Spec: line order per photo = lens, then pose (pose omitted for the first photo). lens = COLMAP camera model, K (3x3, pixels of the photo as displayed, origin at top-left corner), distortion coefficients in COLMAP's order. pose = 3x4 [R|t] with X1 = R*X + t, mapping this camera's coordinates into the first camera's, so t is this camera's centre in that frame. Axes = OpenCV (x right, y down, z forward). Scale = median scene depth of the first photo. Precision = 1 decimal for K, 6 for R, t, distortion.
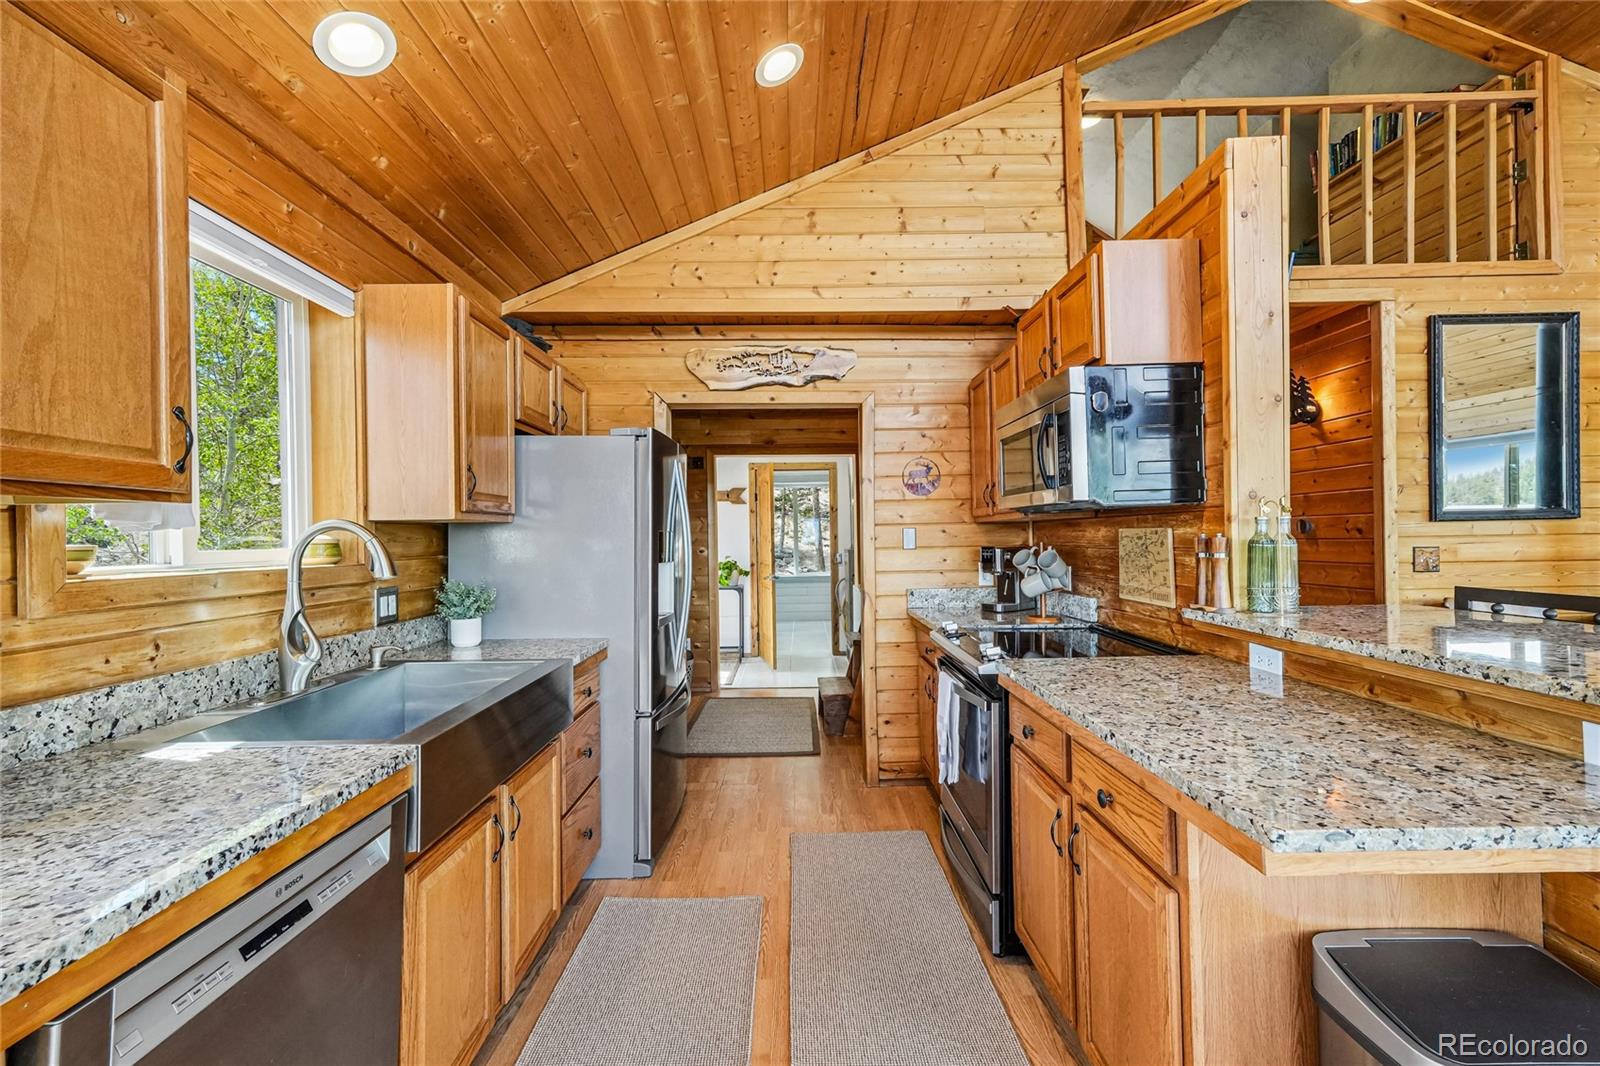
lens RADIAL K [[680.9, 0, 803.6], [0, 680.9, 530.7], [0, 0, 1]] dist [0.008774, 0.001980]
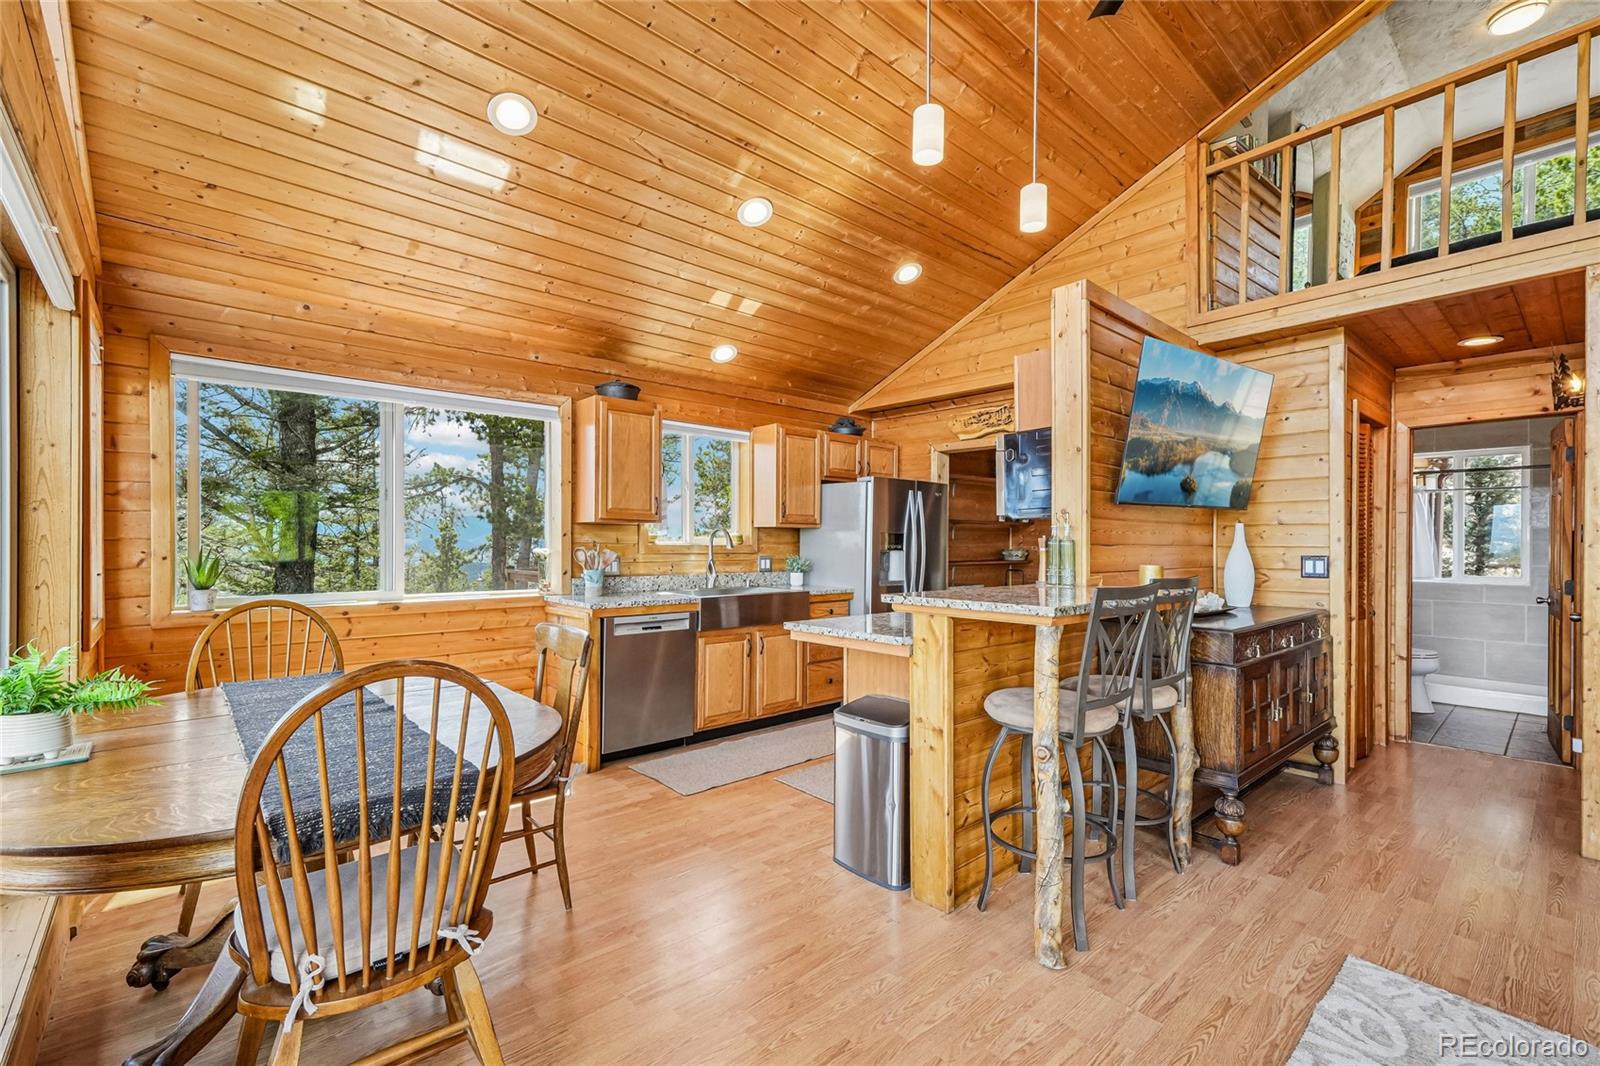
lens RADIAL K [[680.9, 0, 797.9], [0, 680.9, 542.8], [0, 0, 1]] dist [0.008774, 0.001980]
pose [[0.649481, 0.019051, -0.760139, 1.280265], [-0.008044, 0.999802, 0.018184, -0.004065], [0.760335, -0.005696, 0.649506, -0.431671]]
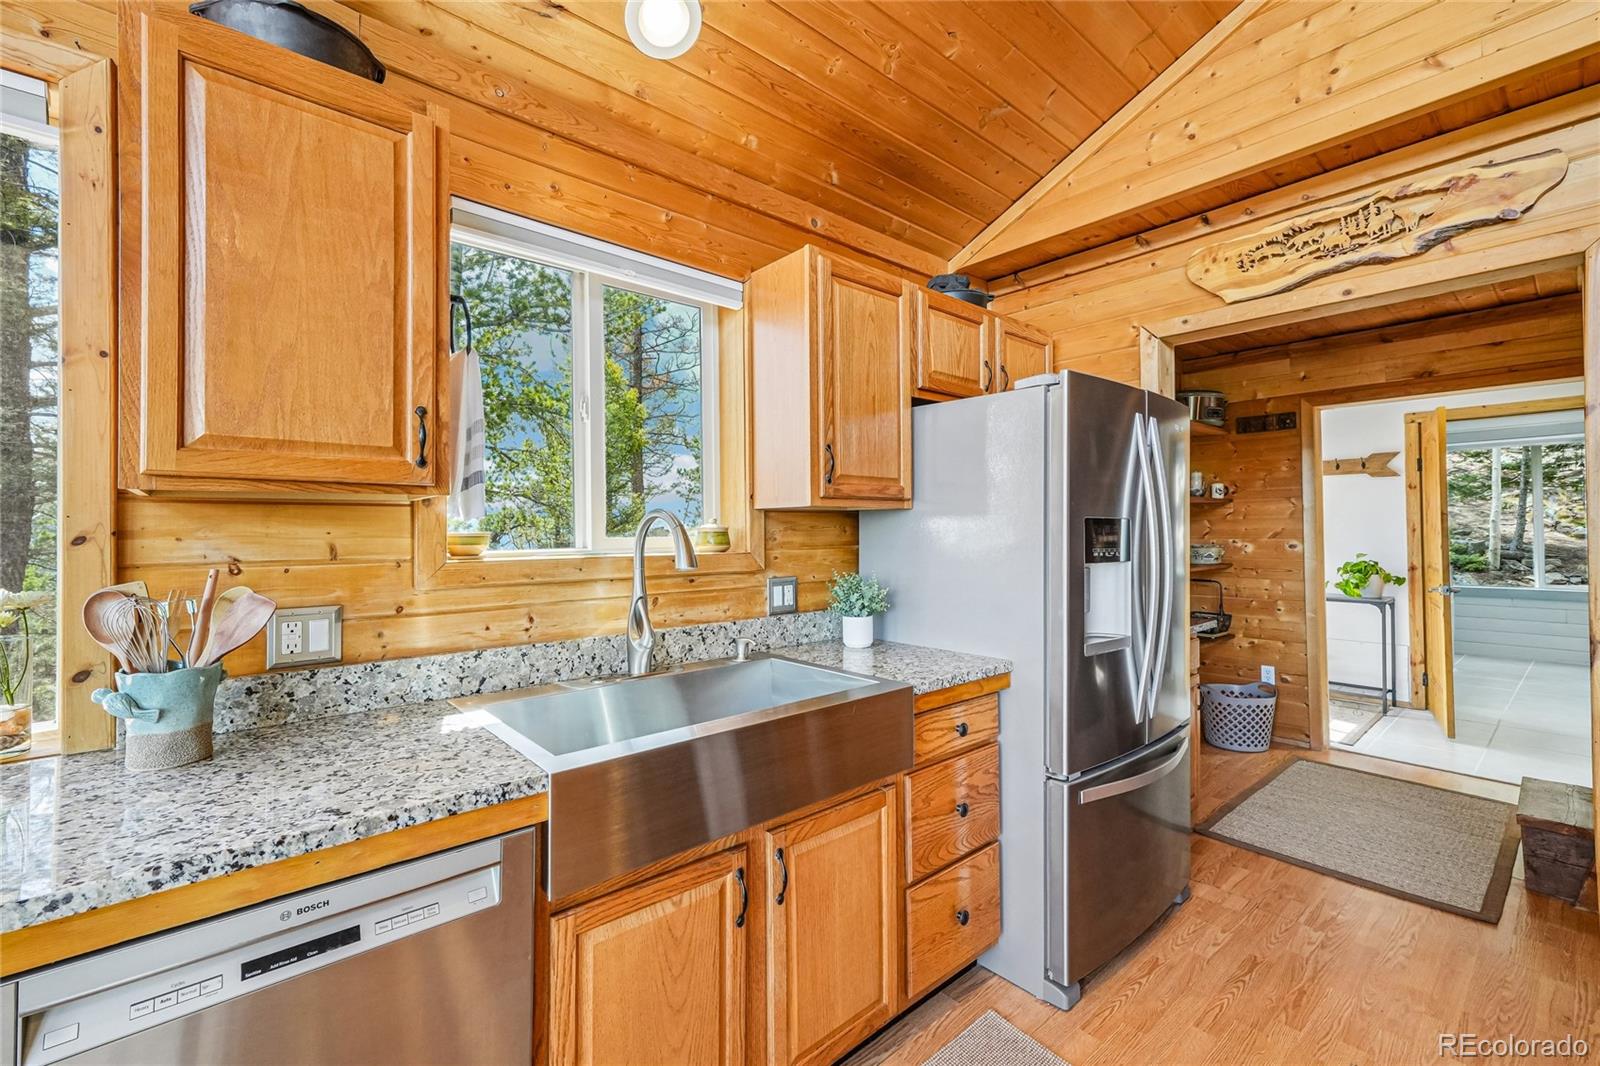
lens RADIAL K [[680.9, 0, 800.1], [0, 680.9, 522.1], [0, 0, 1]] dist [0.008774, 0.001980]
pose [[0.644813, -0.002097, -0.764337, 0.166378], [0.006194, 0.999978, 0.002482, 0.001832], [0.764315, -0.006334, 0.644812, 0.410777]]
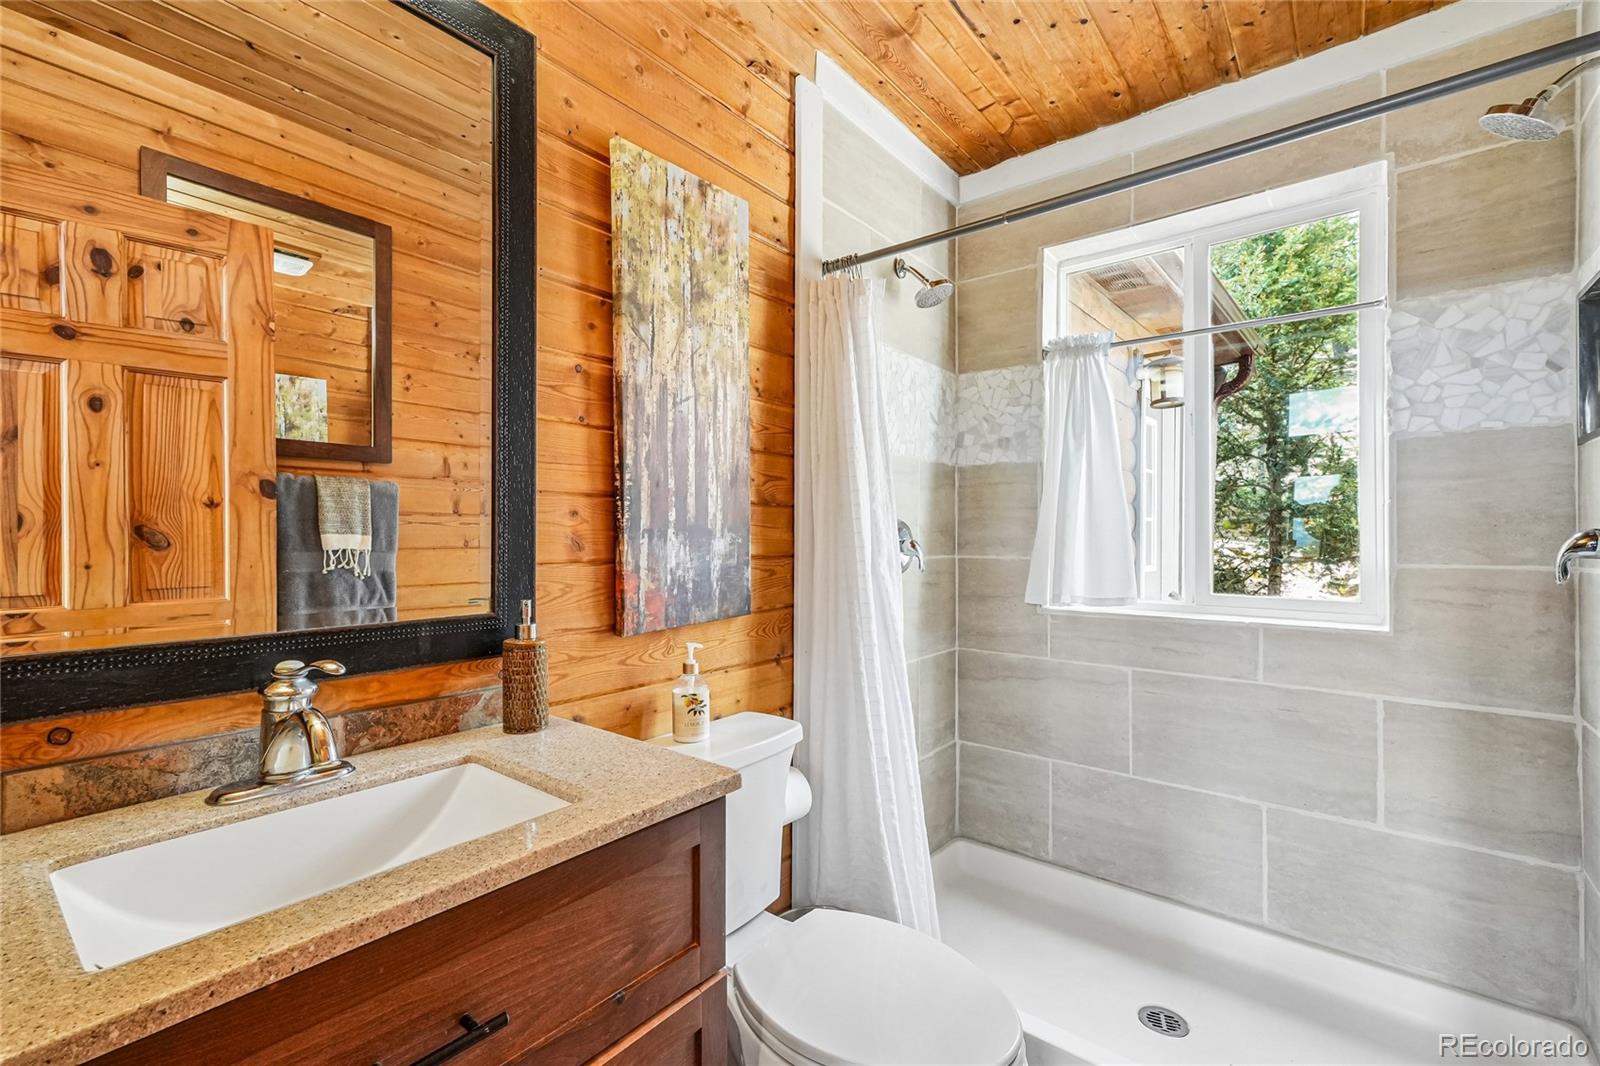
lens RADIAL K [[680.9, 0, 803.5], [0, 680.9, 537.9], [0, 0, 1]] dist [0.008774, 0.001980]
pose [[0.790067, 0.013205, -0.612878, 1.039761], [-0.006346, 0.999891, 0.013363, 0.073968], [0.612988, -0.006668, 0.790064, 2.475897]]
